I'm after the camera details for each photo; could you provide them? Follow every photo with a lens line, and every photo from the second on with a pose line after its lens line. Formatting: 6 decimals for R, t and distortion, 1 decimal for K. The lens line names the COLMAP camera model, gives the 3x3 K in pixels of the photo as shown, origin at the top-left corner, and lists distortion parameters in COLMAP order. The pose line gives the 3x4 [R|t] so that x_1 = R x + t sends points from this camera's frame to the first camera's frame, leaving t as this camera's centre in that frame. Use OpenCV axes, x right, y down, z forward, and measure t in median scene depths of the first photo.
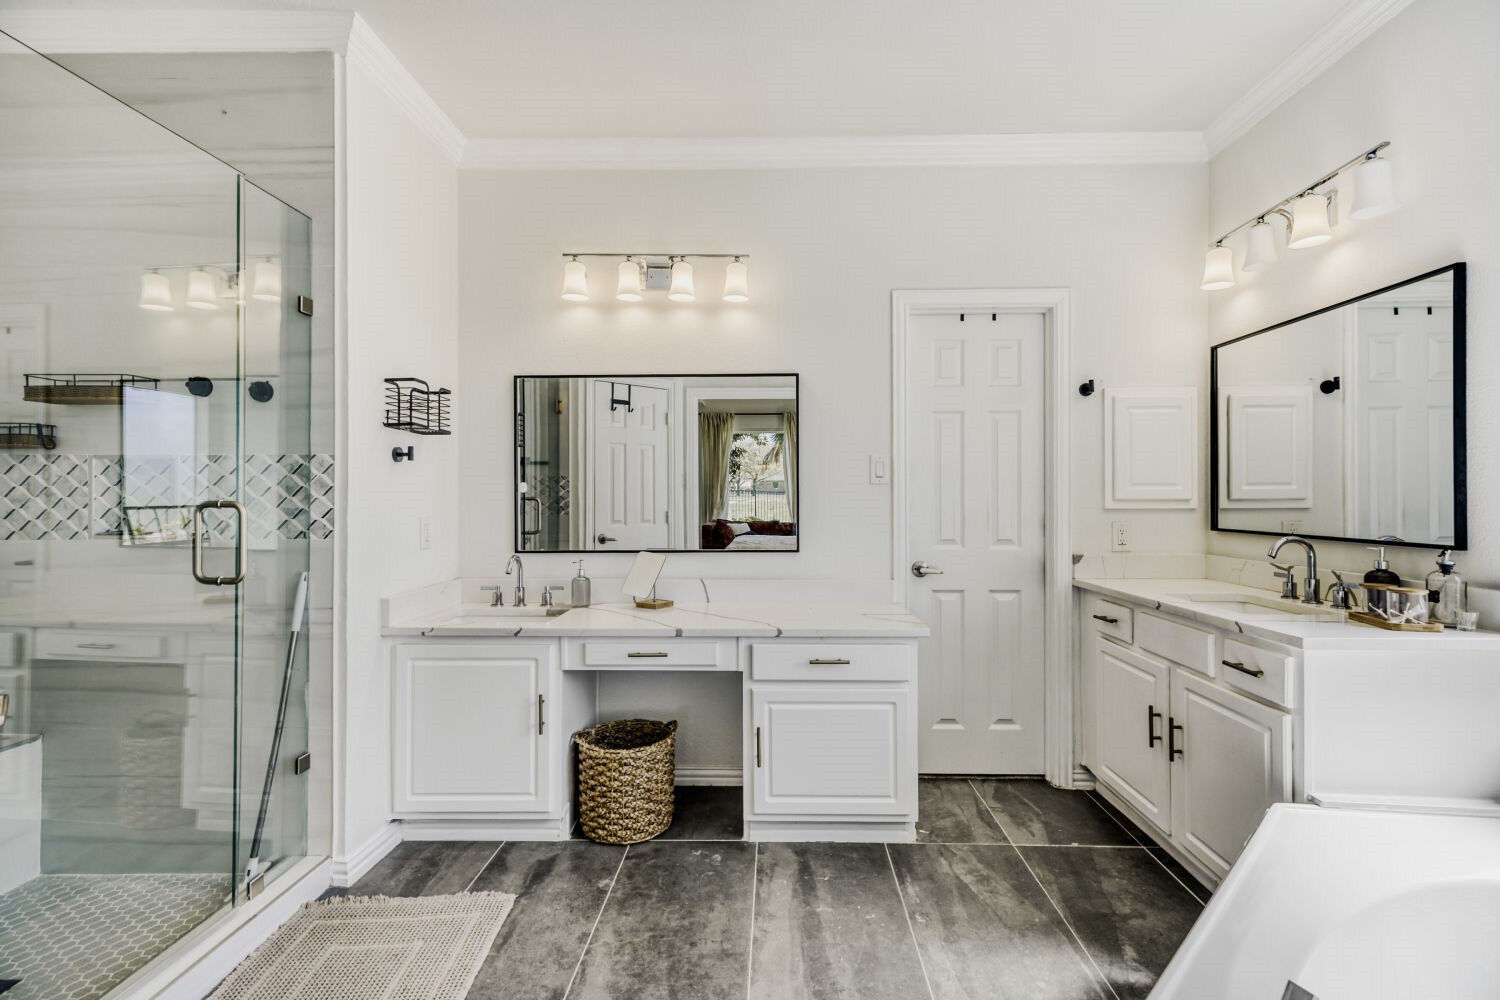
lens RADIAL K [[678.1, 0, 780.7], [0, 678.1, 503.2], [0, 0, 1]] dist [0.000223, -0.000031]
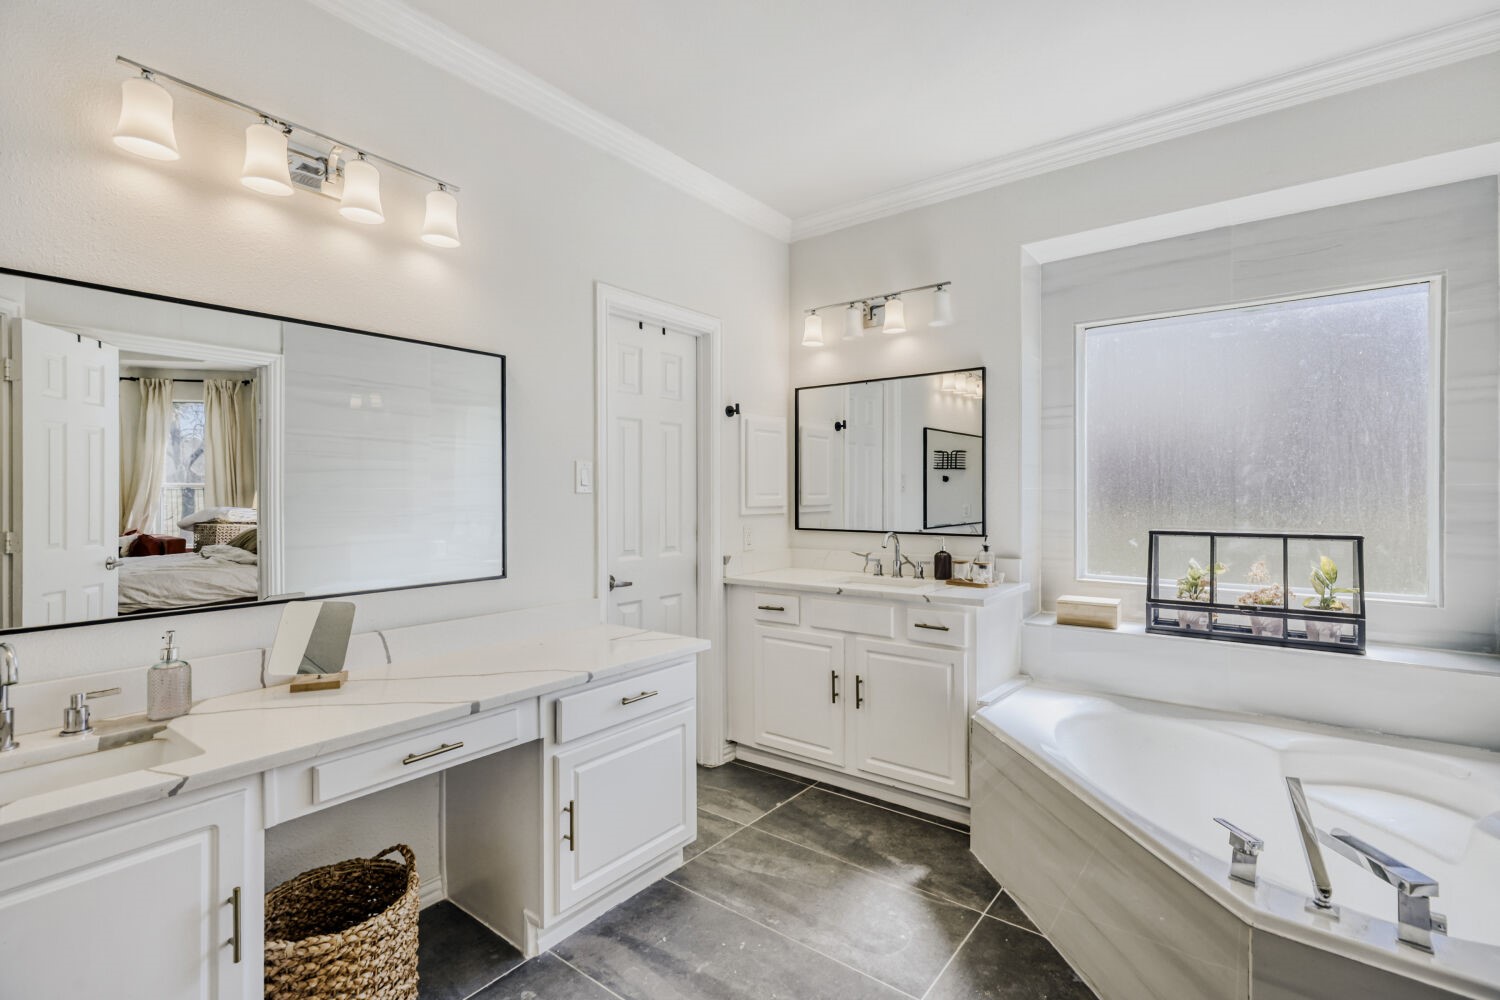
lens RADIAL K [[666.6, 0, 777.2], [0, 666.6, 499.2], [0, 0, 1]] dist [0.000042, -0.000020]
pose [[0.598281, -0.004564, 0.801274, -0.502969], [0.007924, 0.999969, -0.000221, -0.022051], [-0.801247, 0.006482, 0.598298, 0.326413]]
